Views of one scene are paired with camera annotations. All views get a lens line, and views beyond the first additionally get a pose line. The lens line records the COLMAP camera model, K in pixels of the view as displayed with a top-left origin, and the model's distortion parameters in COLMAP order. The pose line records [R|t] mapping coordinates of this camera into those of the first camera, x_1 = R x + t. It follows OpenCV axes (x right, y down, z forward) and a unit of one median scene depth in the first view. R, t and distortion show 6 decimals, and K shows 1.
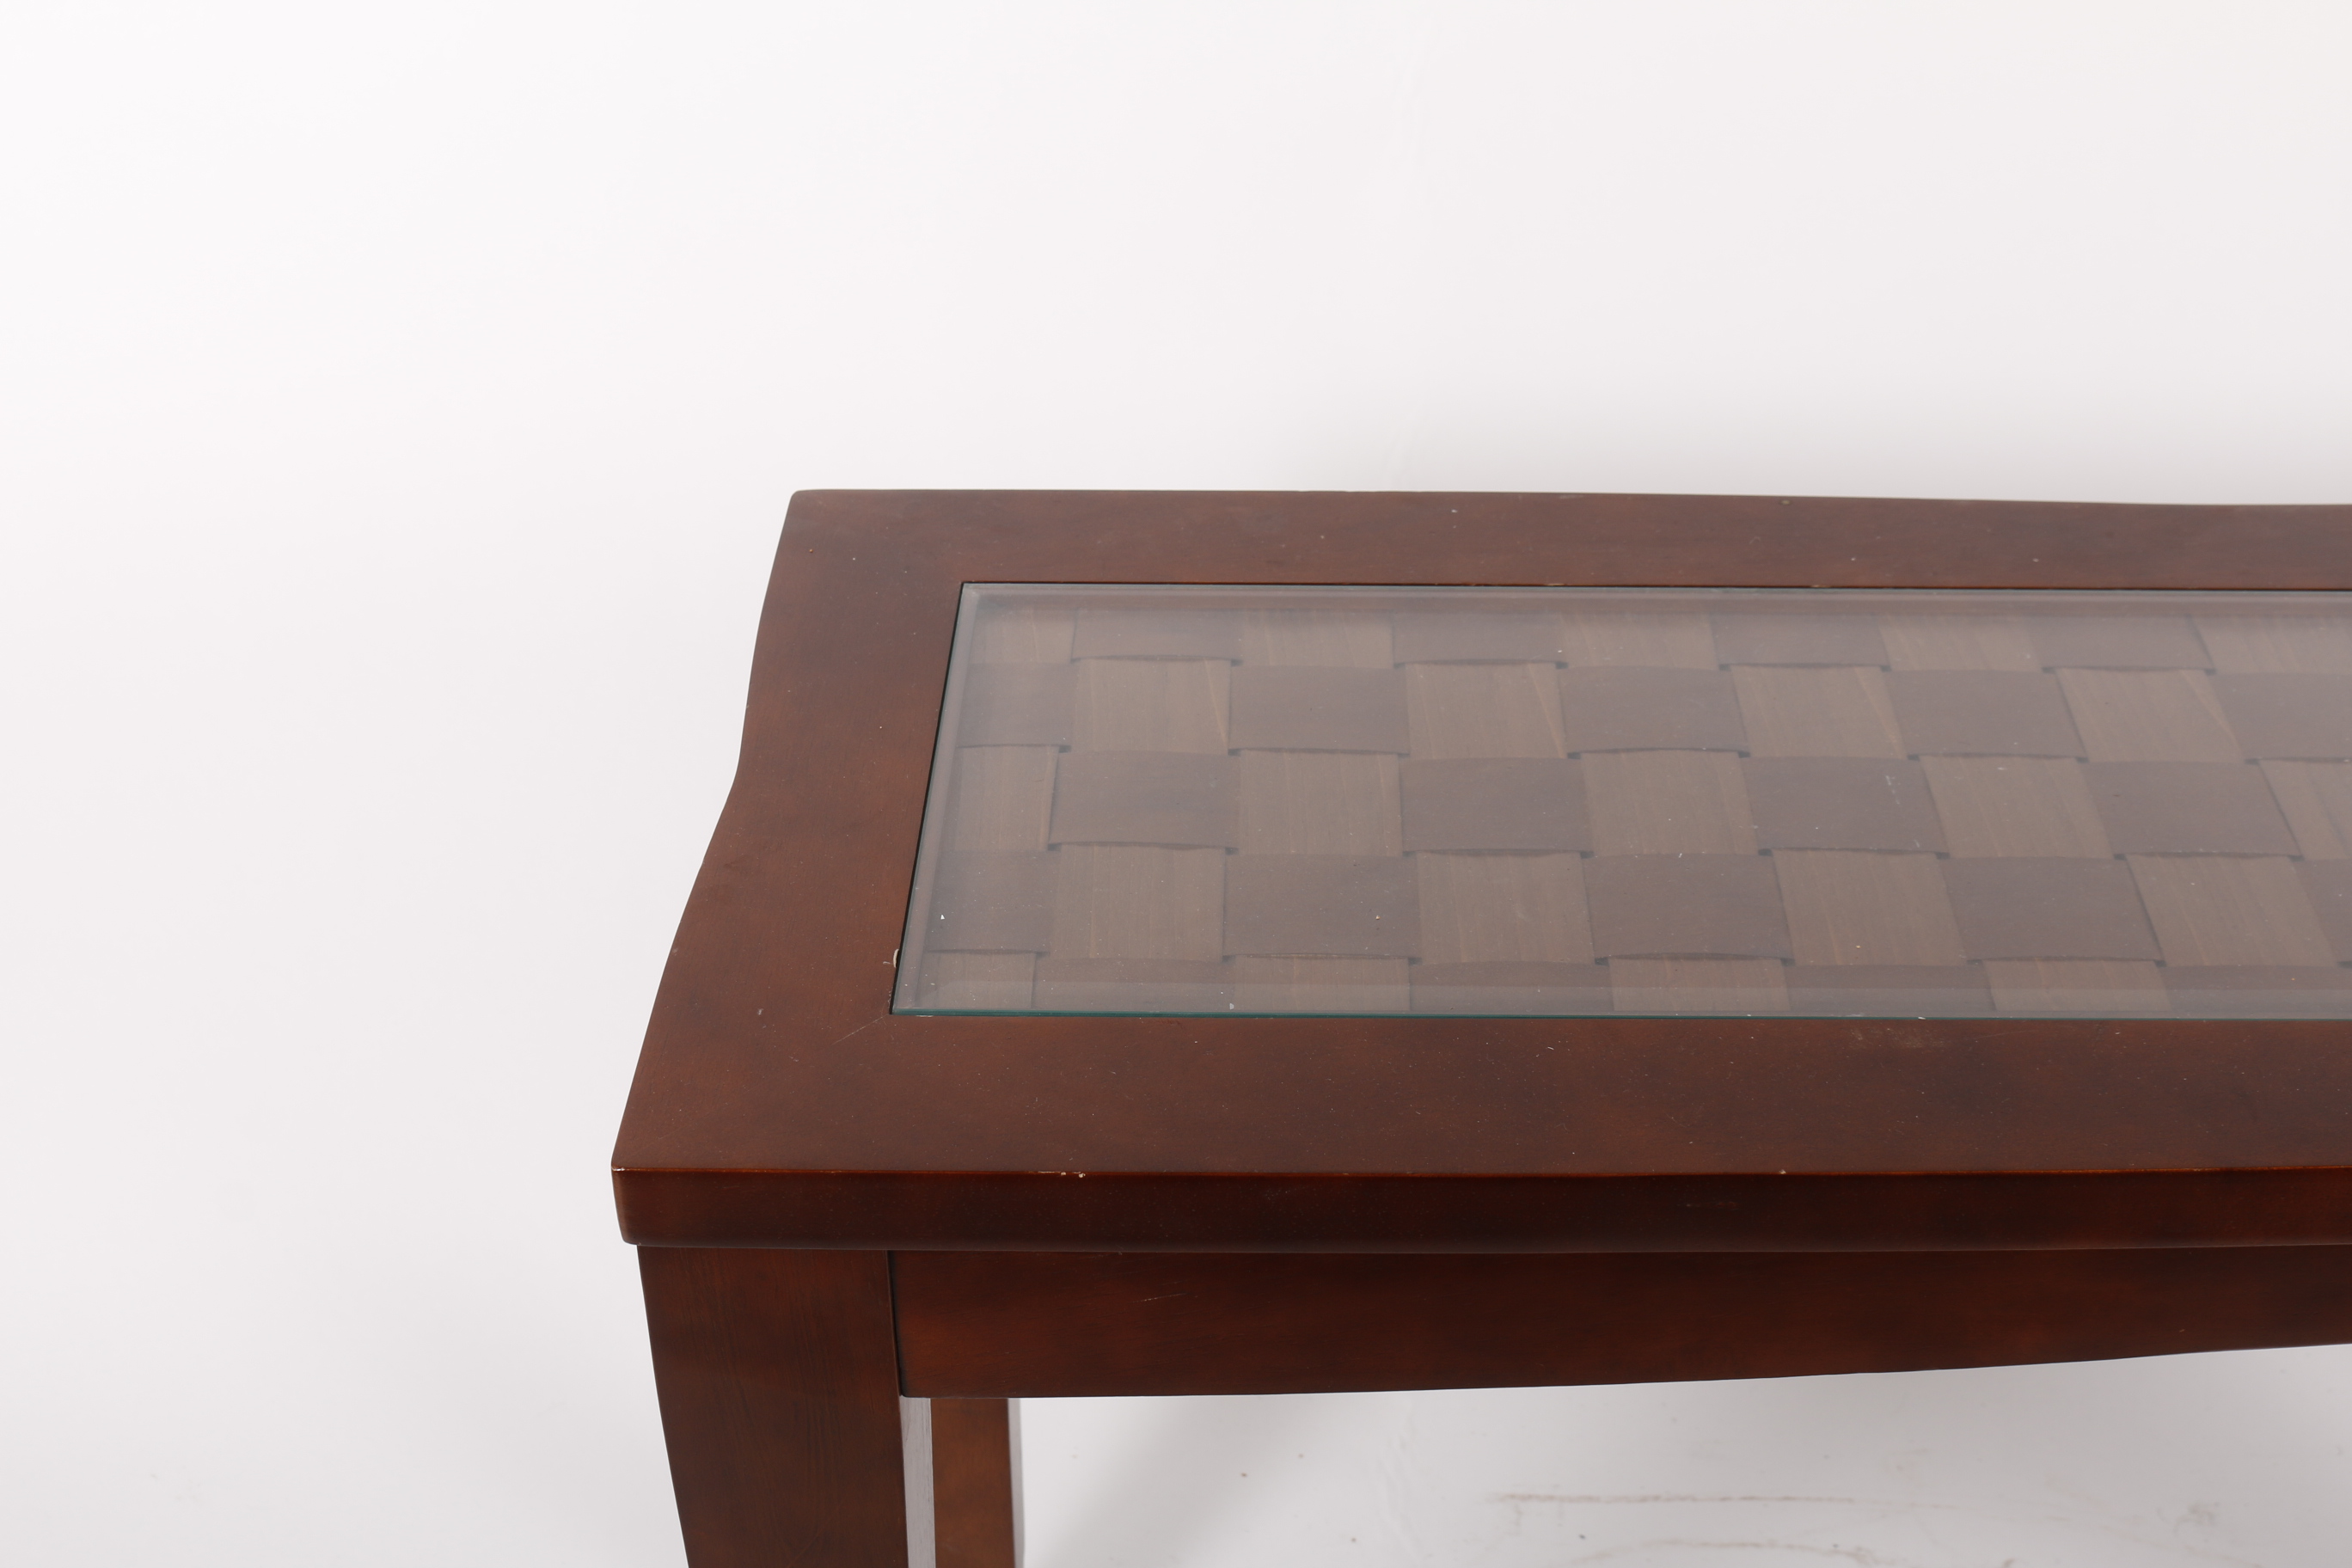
lens RADIAL K [[2968.7, 0, 1176.0], [0, 2968.7, 784.0], [0, 0, 1]] dist [-0.084346, 0.083516]
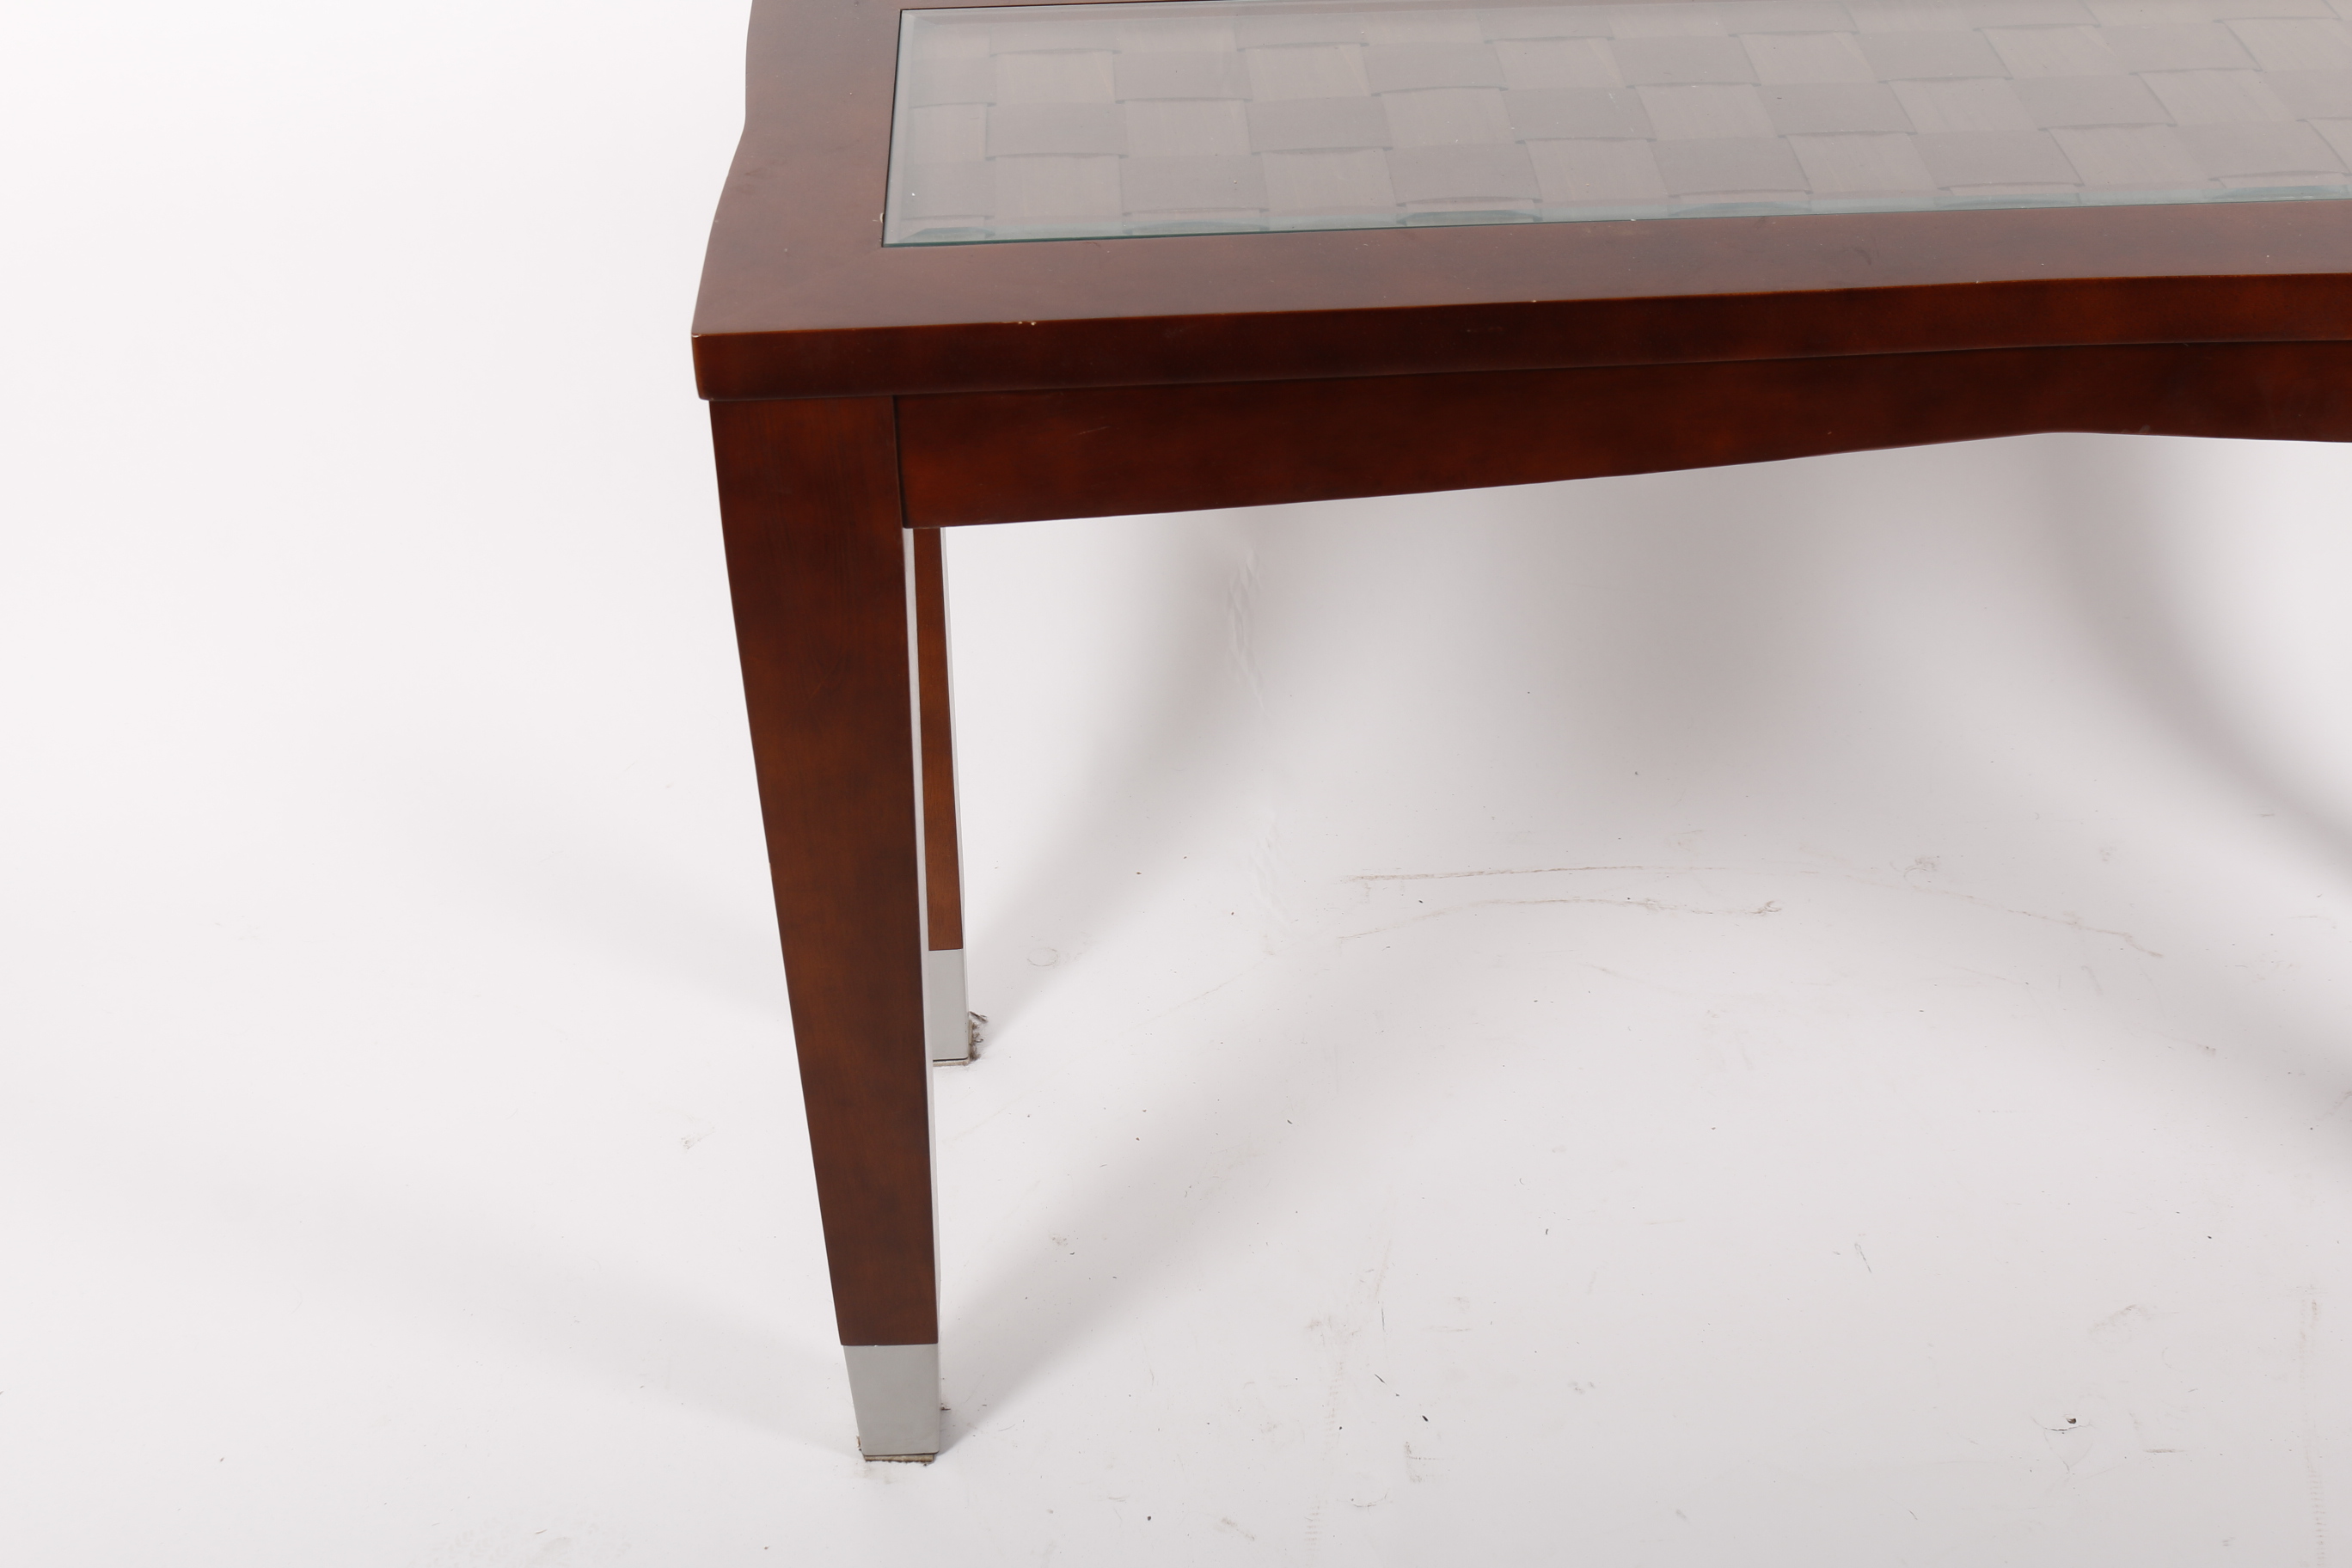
lens RADIAL K [[2968.7, 0, 1176.0], [0, 2968.7, 784.0], [0, 0, 1]] dist [-0.084346, 0.083516]
pose [[0.997388, -0.046991, 0.054848, -0.044041], [0.044965, 0.998280, 0.037610, 0.255342], [-0.056521, -0.035045, 0.997786, -0.339081]]
